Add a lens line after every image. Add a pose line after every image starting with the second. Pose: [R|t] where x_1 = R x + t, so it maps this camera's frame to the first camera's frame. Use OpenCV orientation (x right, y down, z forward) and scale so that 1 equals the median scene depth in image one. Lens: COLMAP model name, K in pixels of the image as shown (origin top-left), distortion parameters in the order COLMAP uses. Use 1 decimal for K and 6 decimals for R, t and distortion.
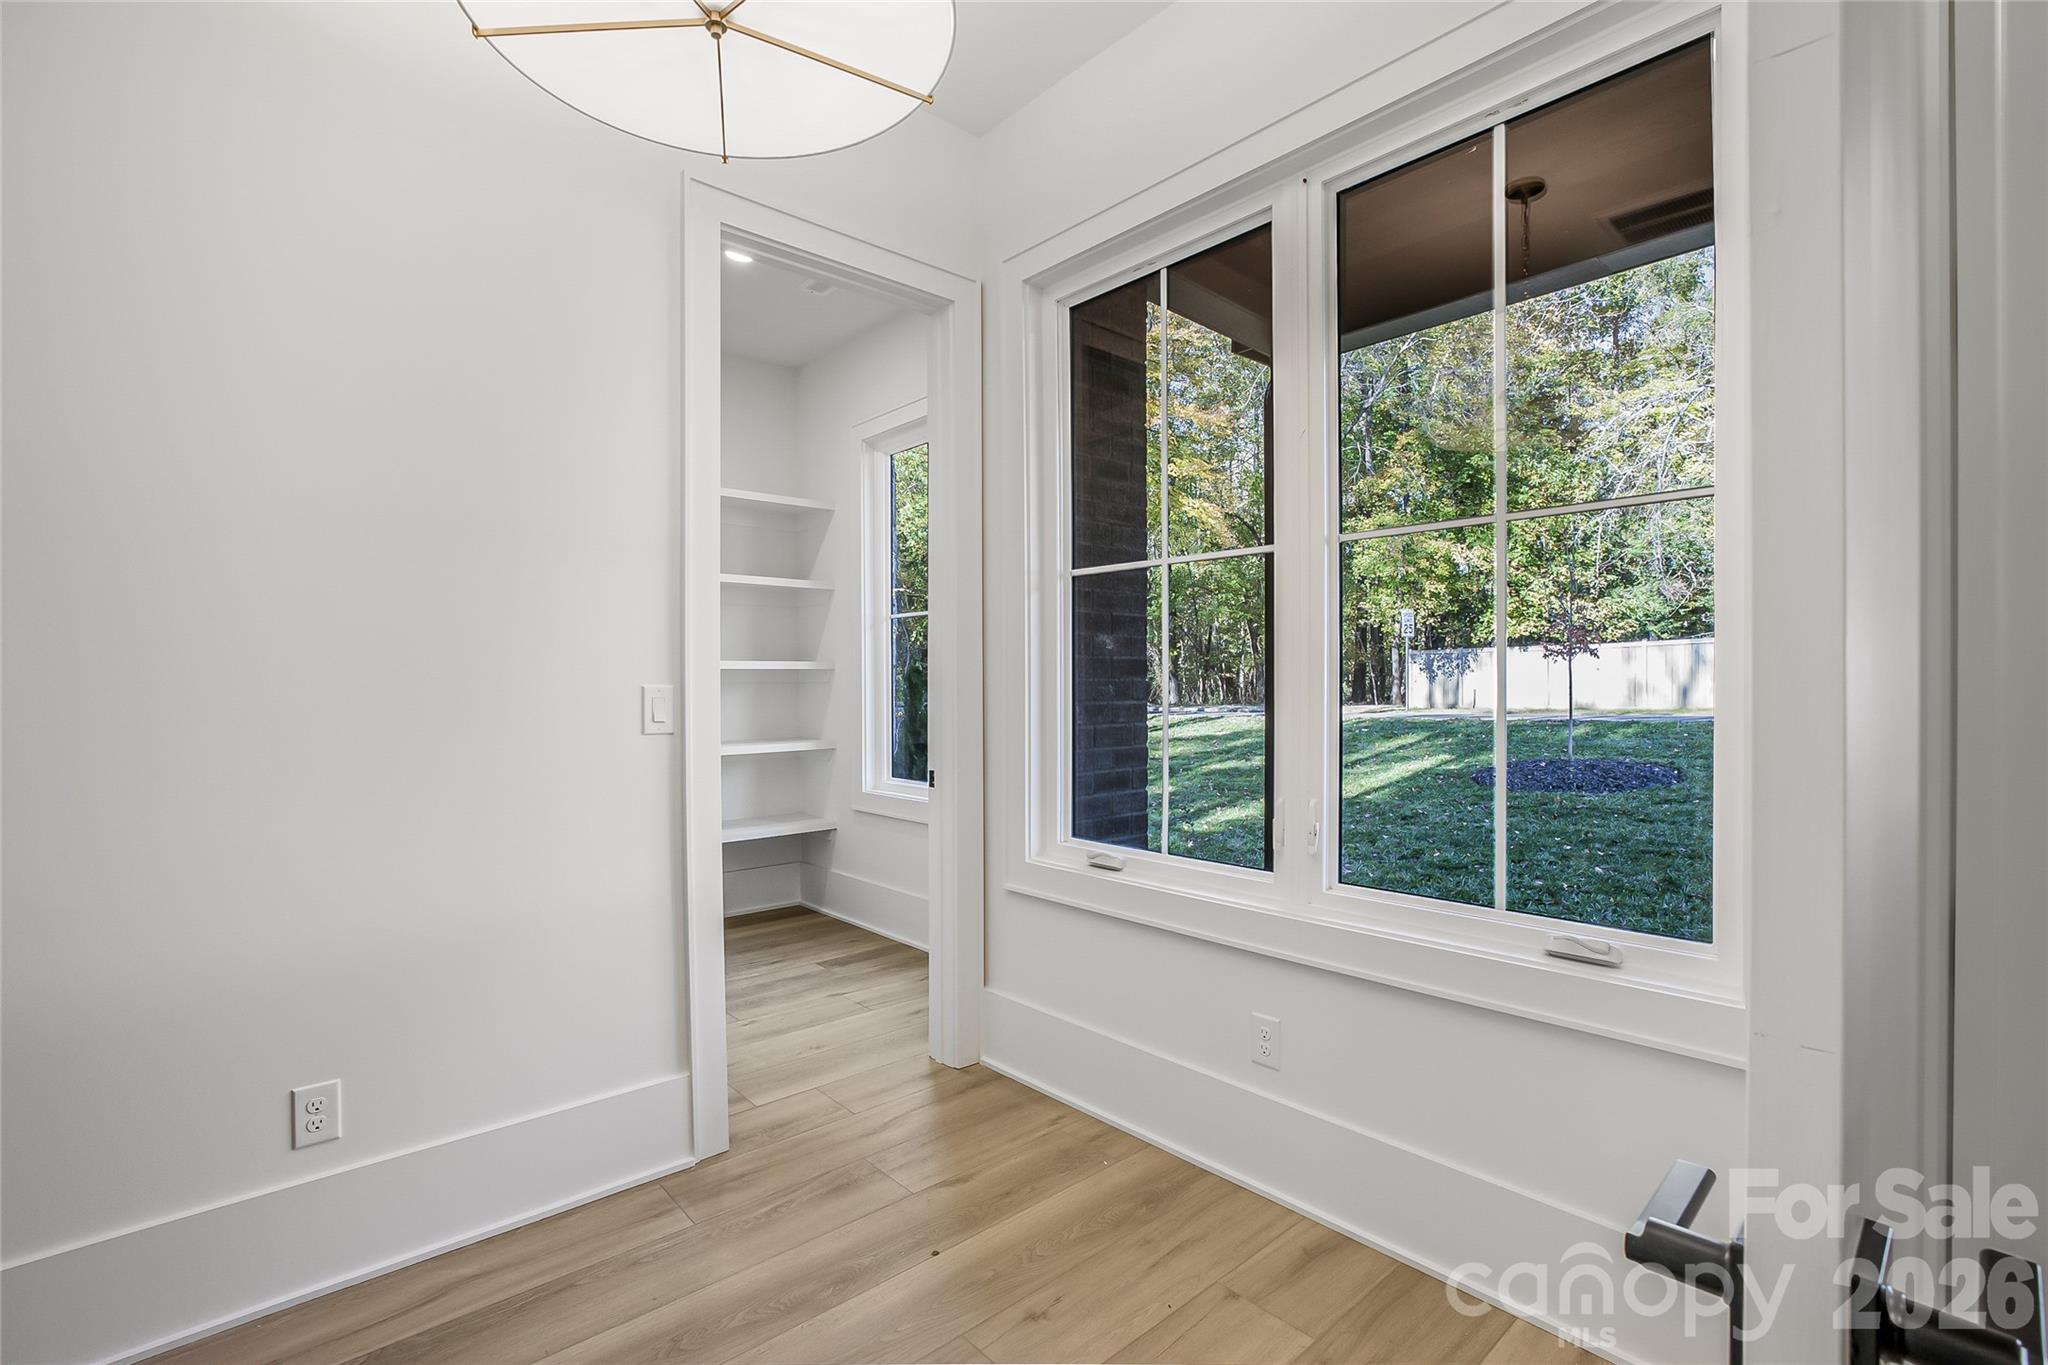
lens RADIAL K [[916.7, 0, 1030.7], [0, 916.7, 696.6], [0, 0, 1]] dist [-0.025627, 0.005262]
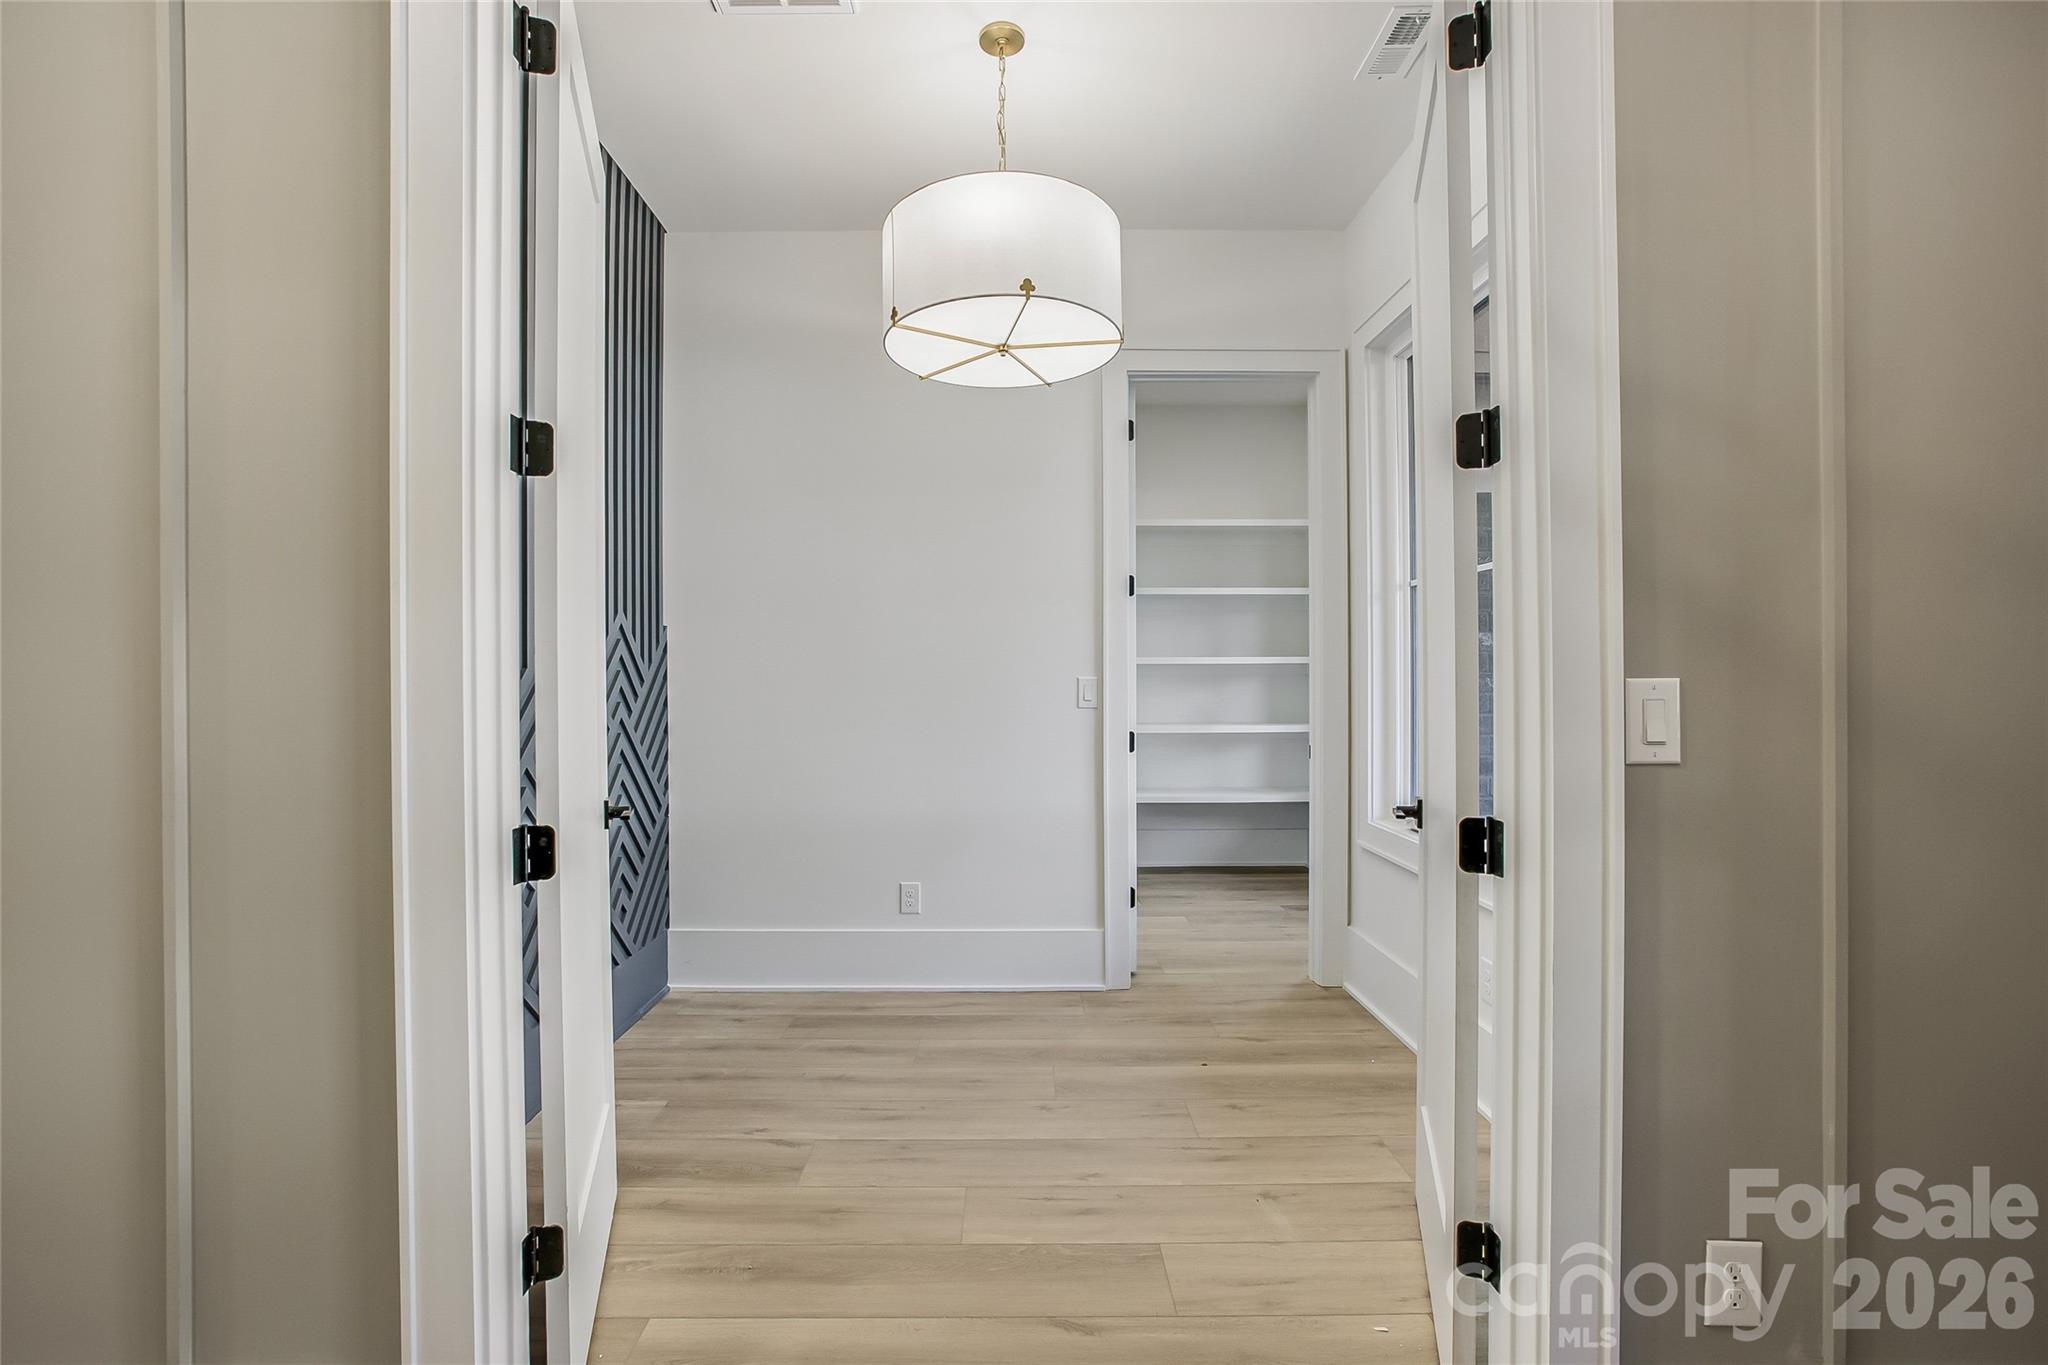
lens RADIAL K [[916.7, 0, 1017.7], [0, 916.7, 677.1], [0, 0, 1]] dist [-0.025627, 0.005262]
pose [[0.755272, 0.005618, -0.655387, 0.501714], [-0.010008, 0.999946, -0.002962, -0.006246], [0.655335, 0.008796, 0.755287, -0.253809]]
